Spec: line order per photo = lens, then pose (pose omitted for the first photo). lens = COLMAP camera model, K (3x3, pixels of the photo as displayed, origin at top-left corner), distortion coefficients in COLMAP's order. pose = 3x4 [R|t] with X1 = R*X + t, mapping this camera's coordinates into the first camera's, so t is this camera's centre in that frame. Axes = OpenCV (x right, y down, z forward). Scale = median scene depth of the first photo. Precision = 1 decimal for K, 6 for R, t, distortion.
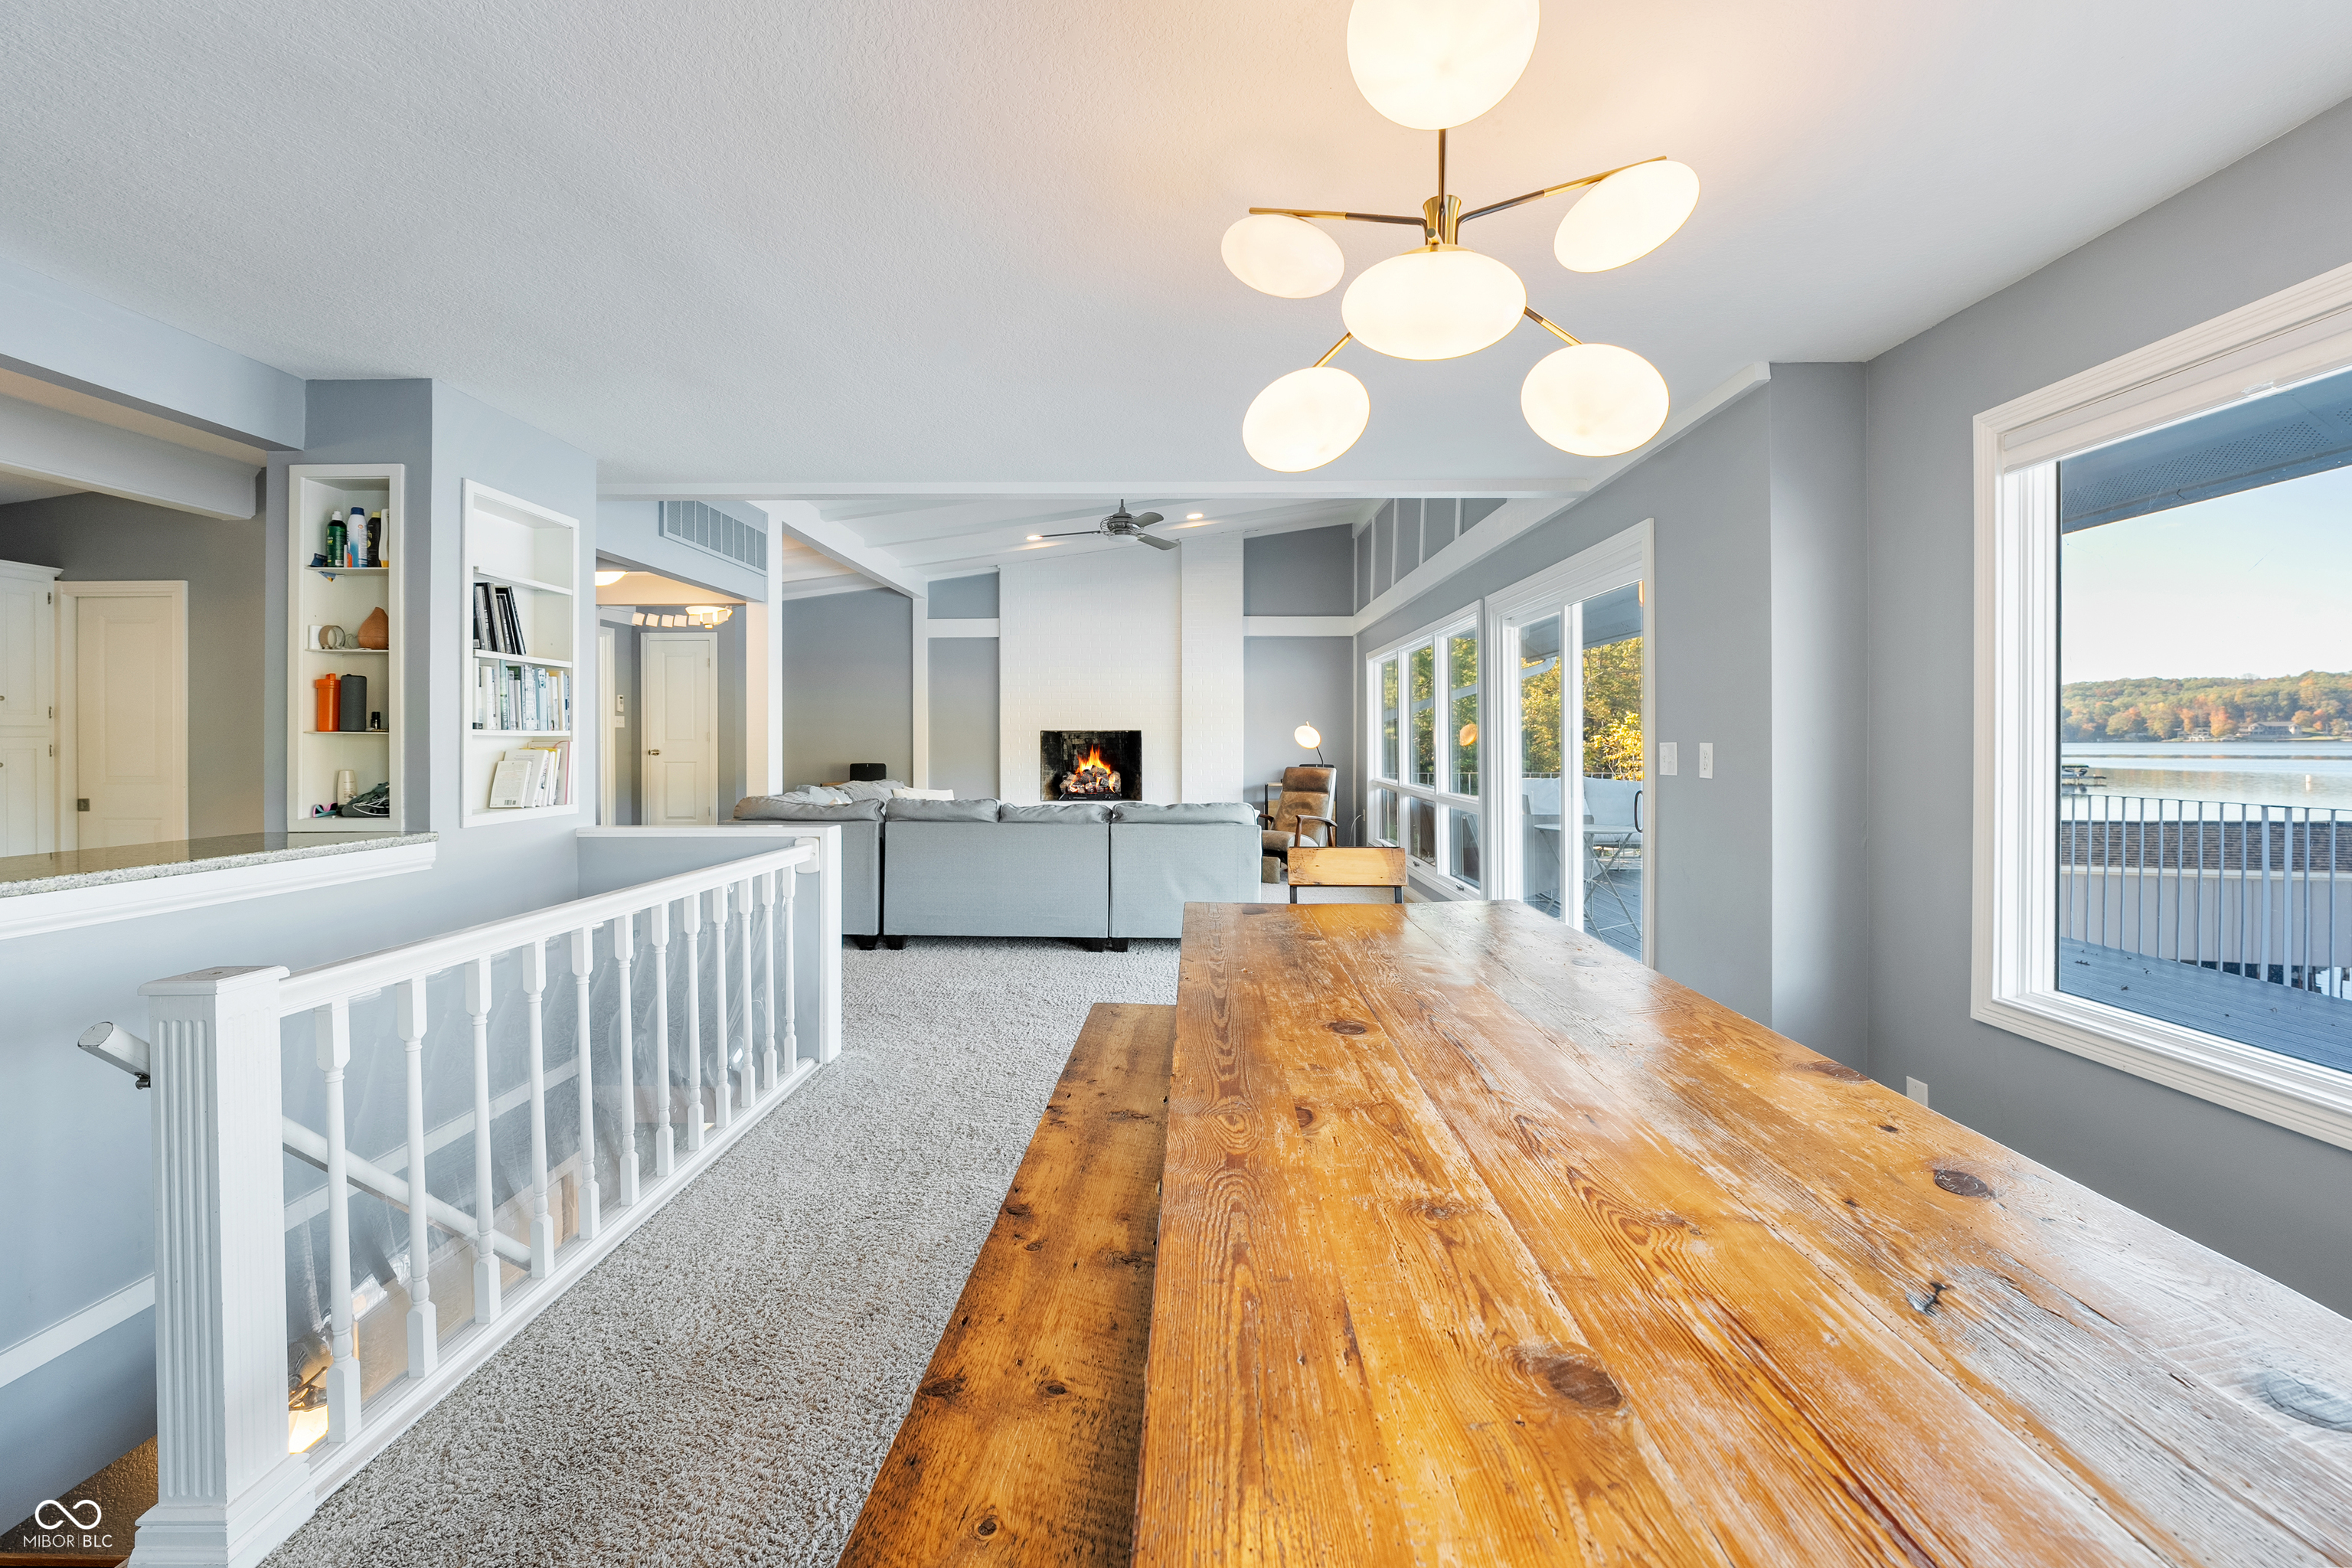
lens RADIAL K [[962.6, 0, 1187.7], [0, 962.6, 740.6], [0, 0, 1]] dist [-0.015573, 0.000456]
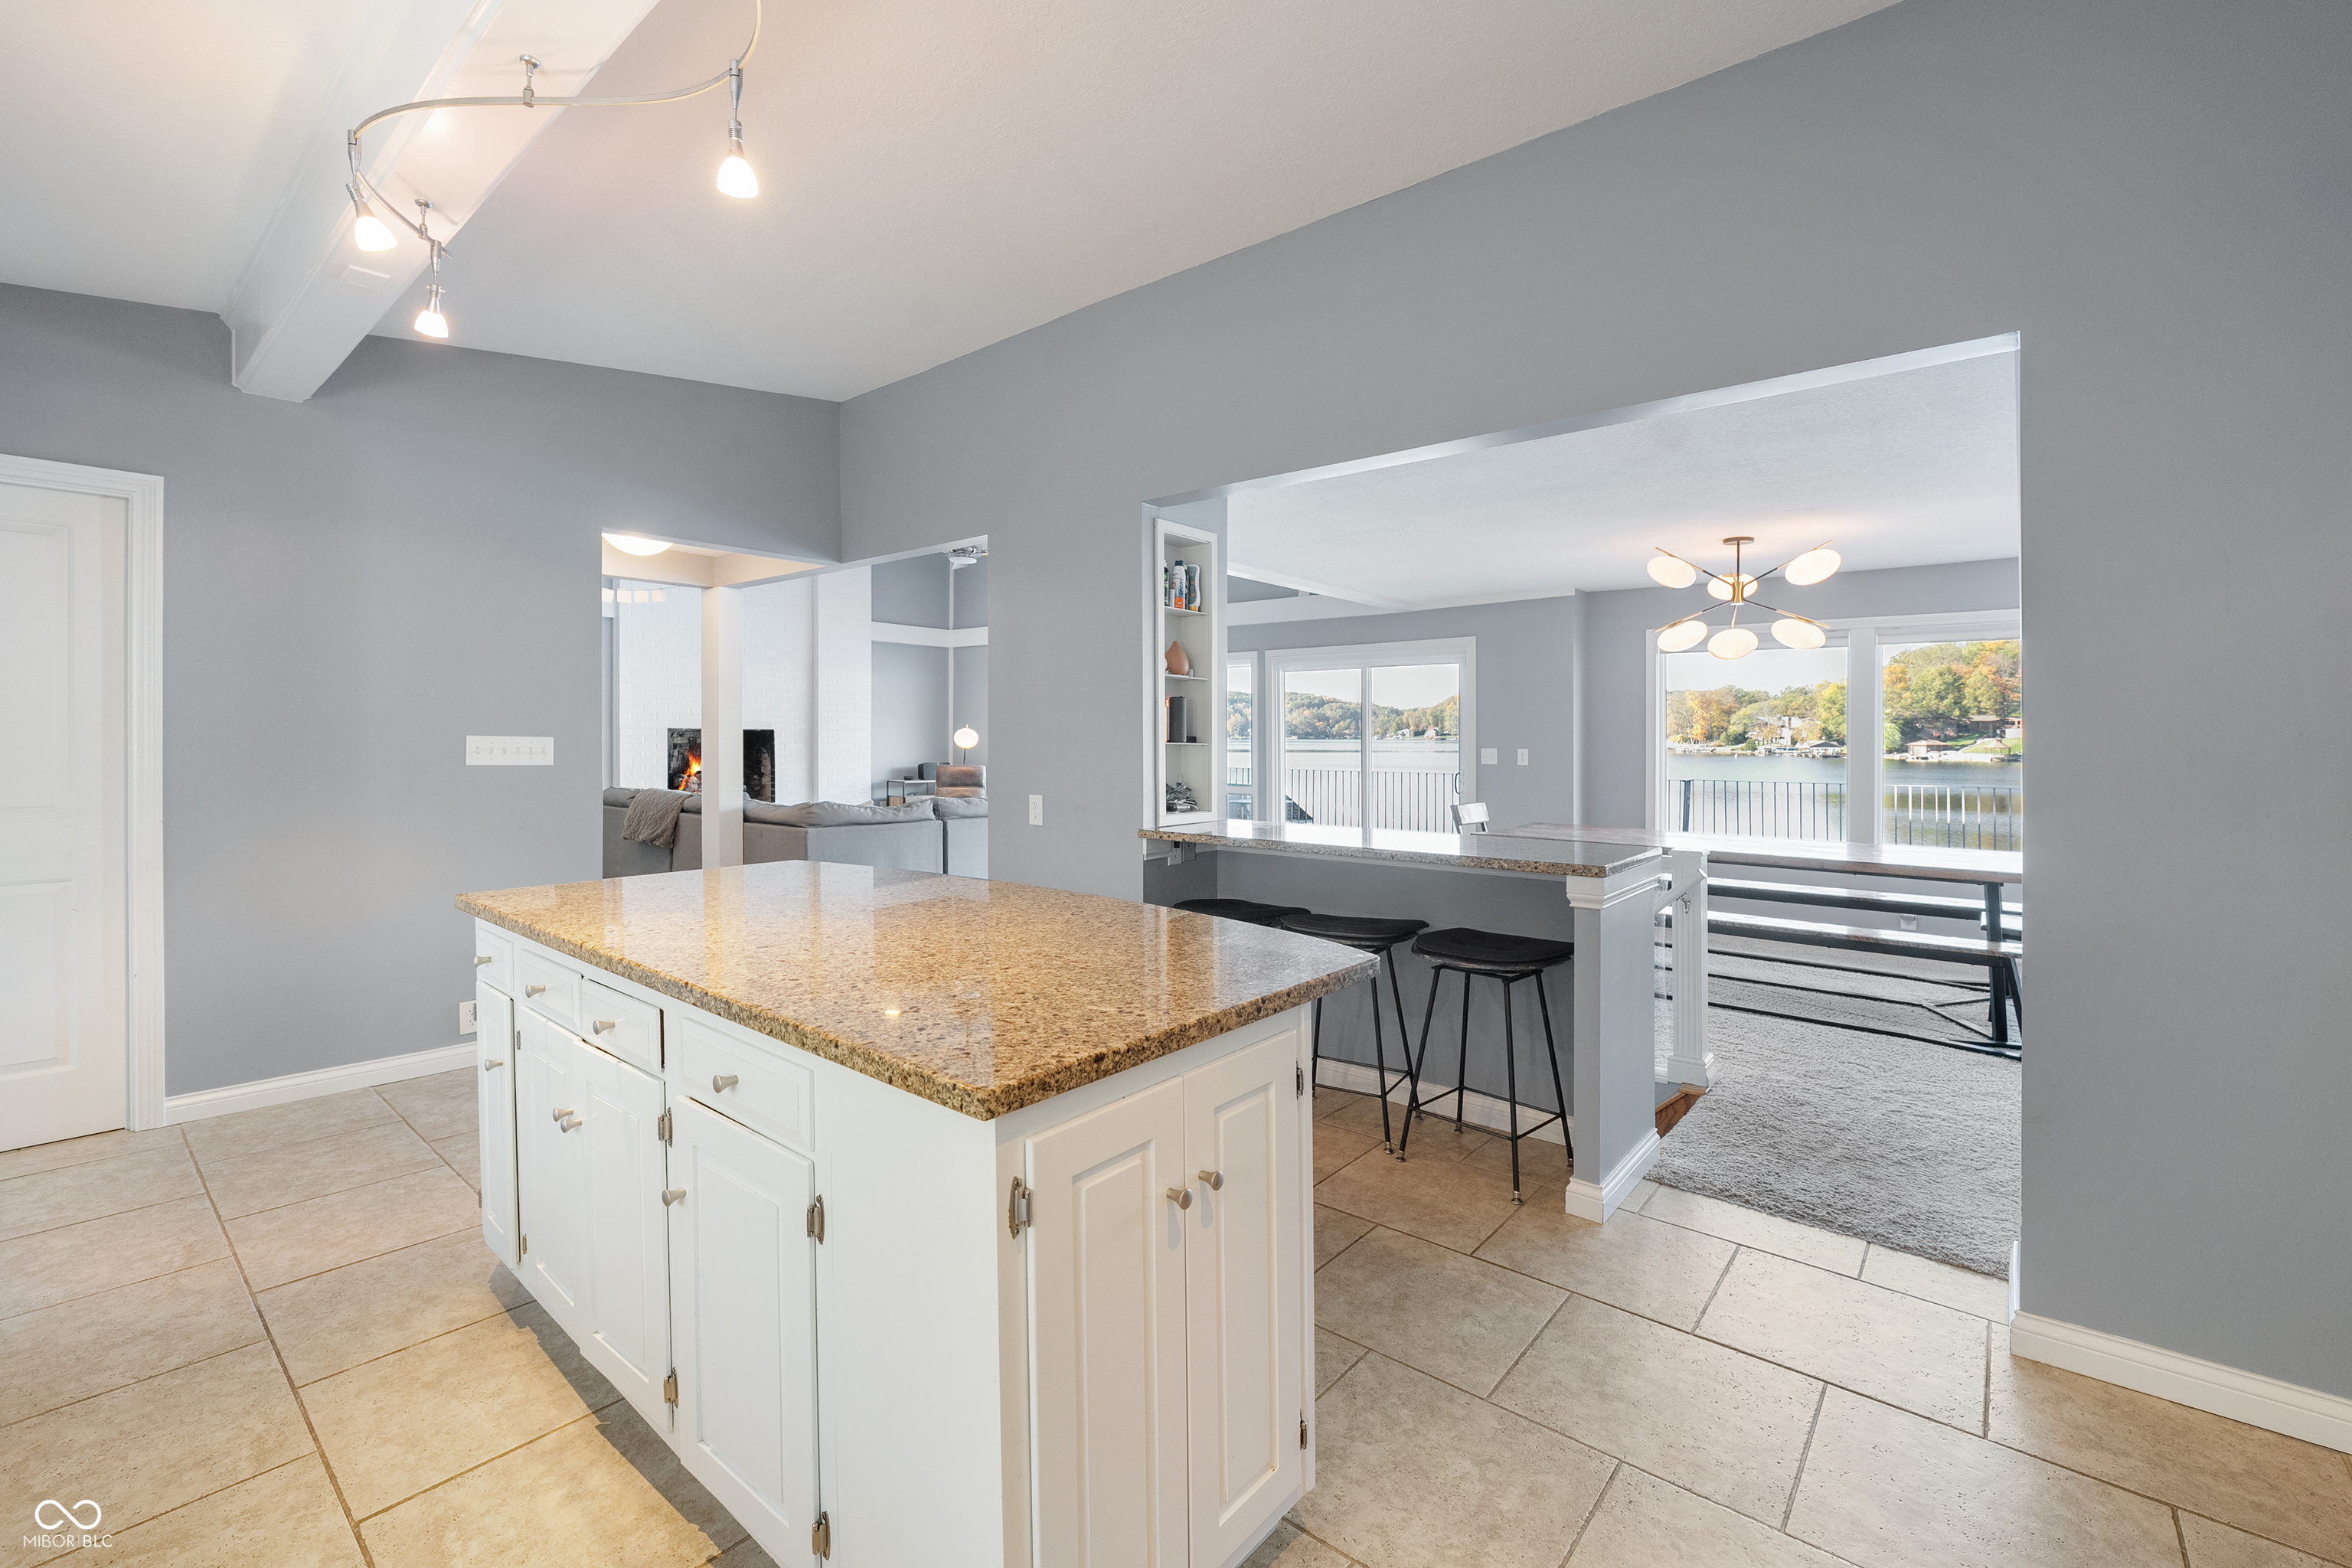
lens RADIAL K [[991.8, 0, 1170.3], [0, 991.8, 761.3], [0, 0, 1]] dist [-0.014243, 0.000203]
pose [[0.645853, -0.011771, 0.763371, -0.801862], [-0.008625, 0.999705, 0.022713, -0.006396], [-0.763413, -0.021253, 0.645561, 0.079370]]
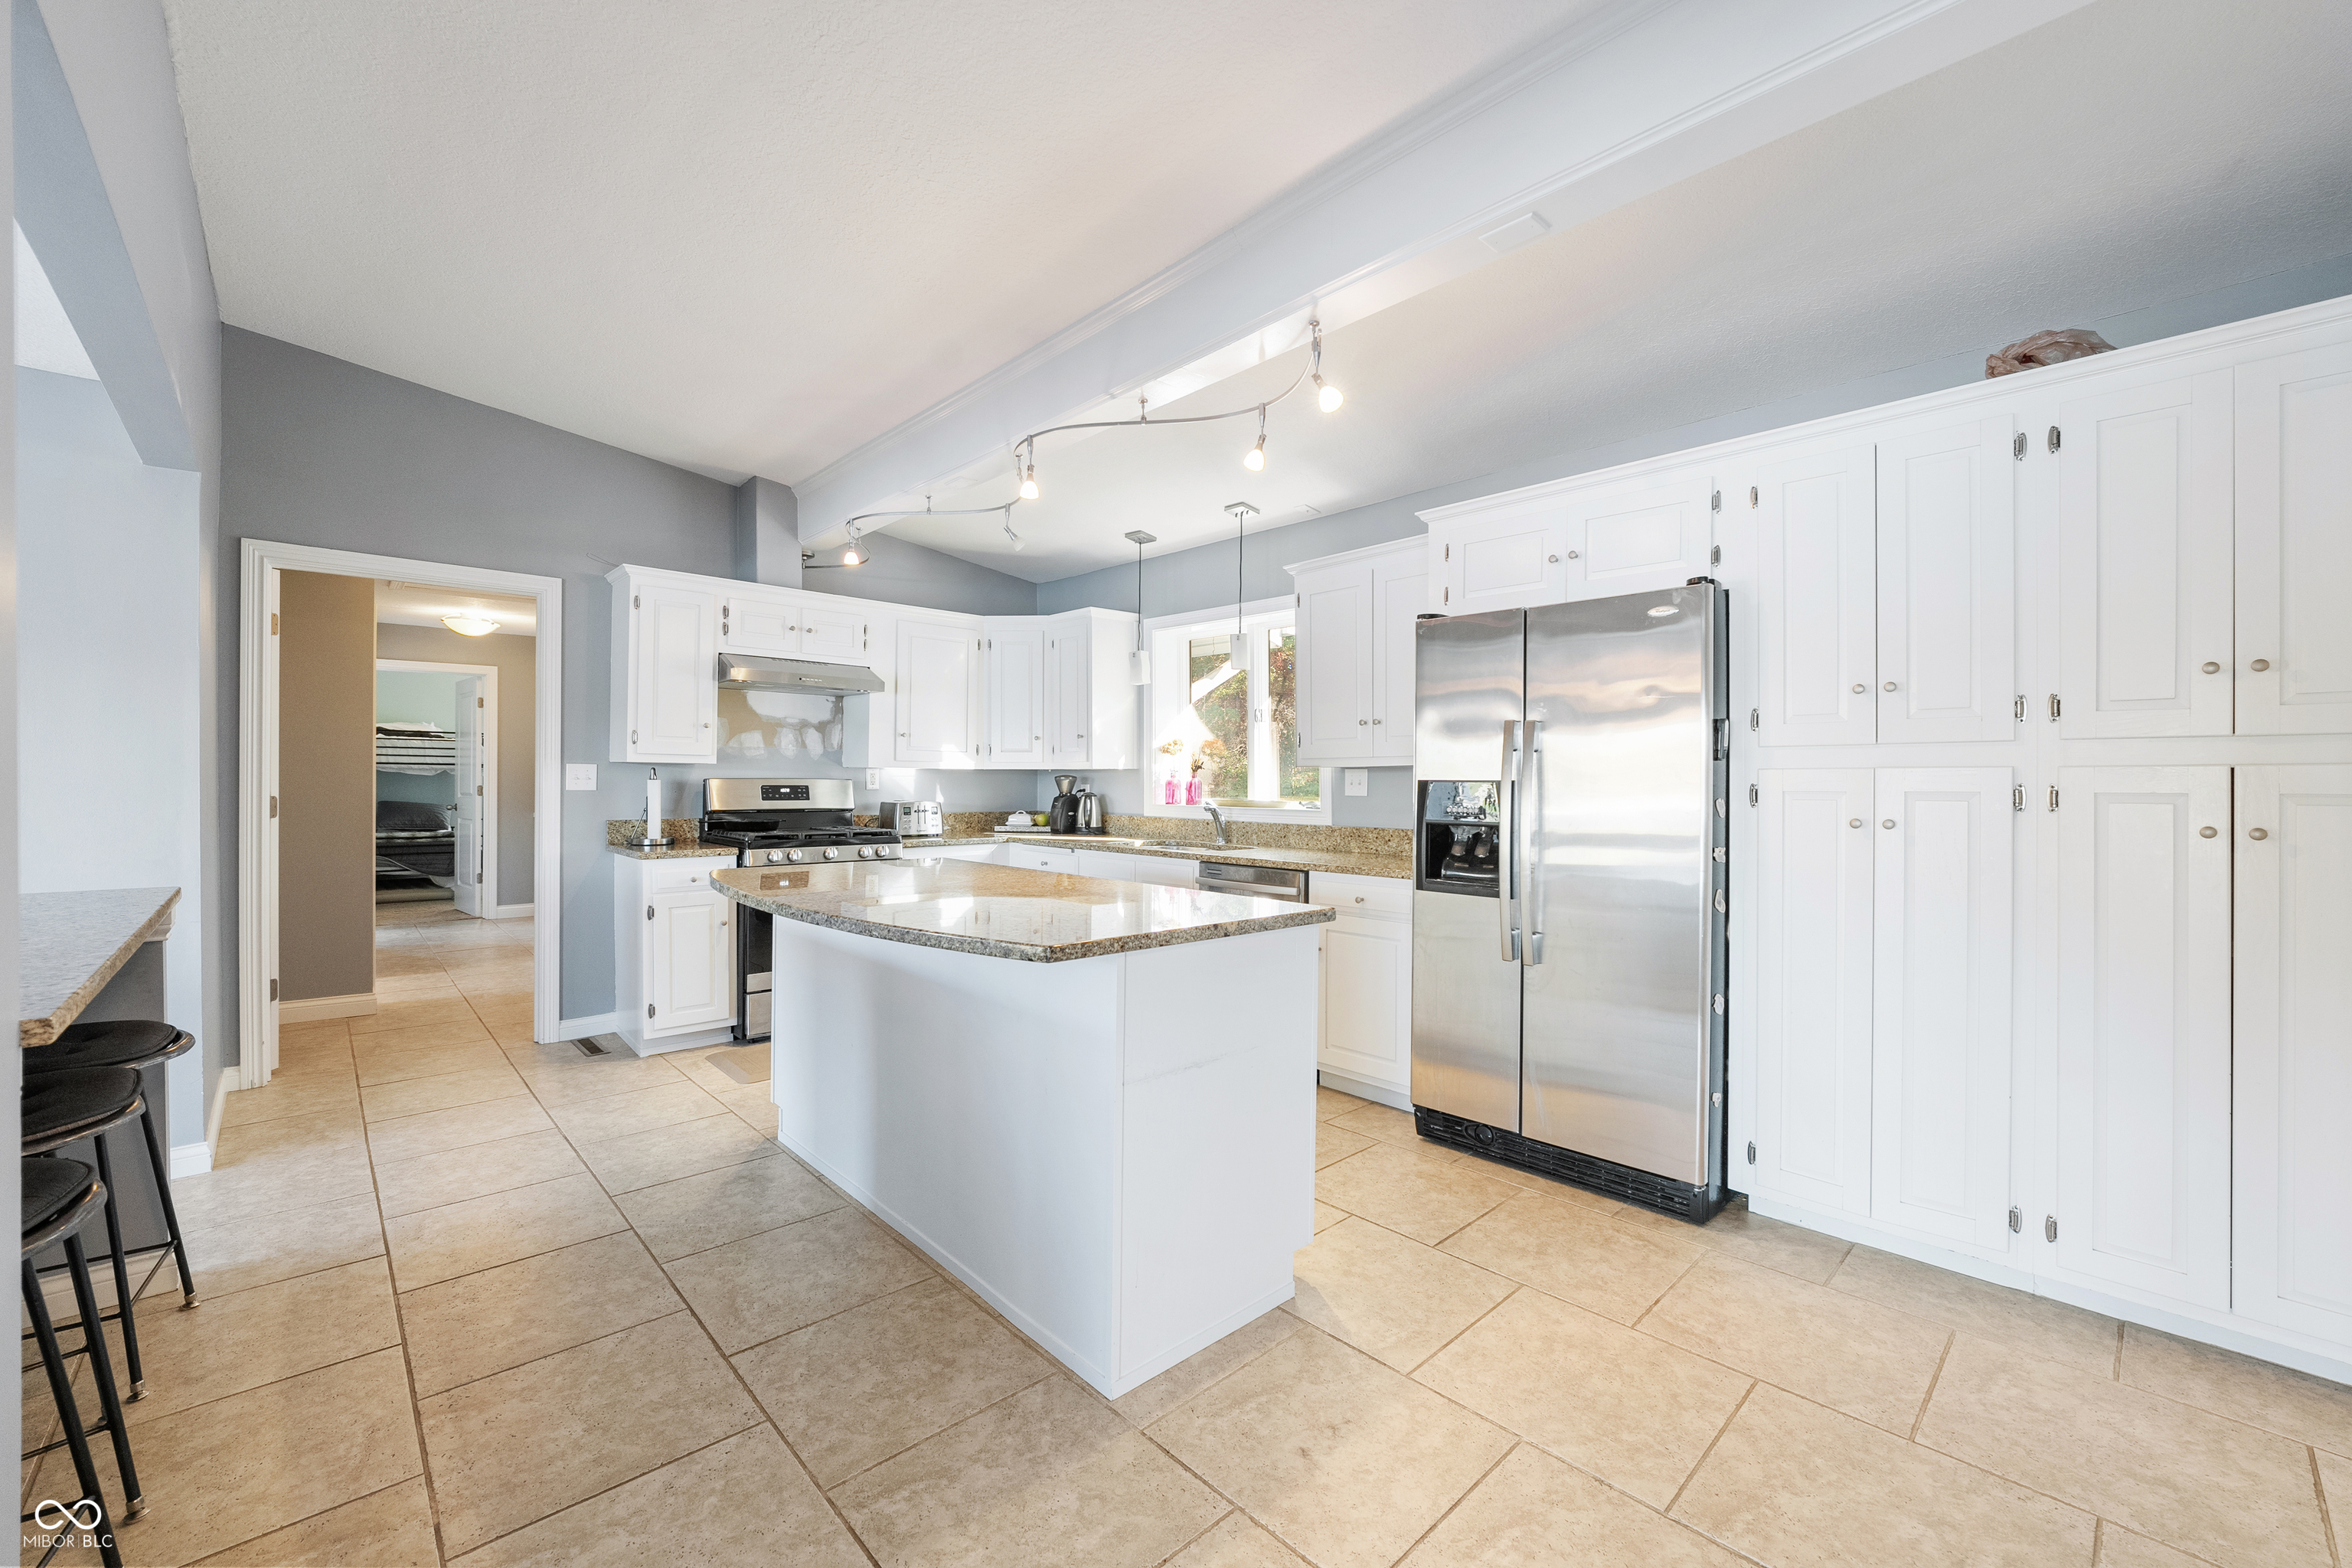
lens RADIAL K [[943.6, 0, 1180.2], [0, 943.6, 784.5], [0, 0, 1]] dist [-0.018994, 0.003485]
pose [[-0.728451, 0.004909, -0.685081, -0.449264], [-0.001691, 0.999958, 0.008964, 0.001408], [0.685096, 0.007689, -0.728412, 0.659609]]
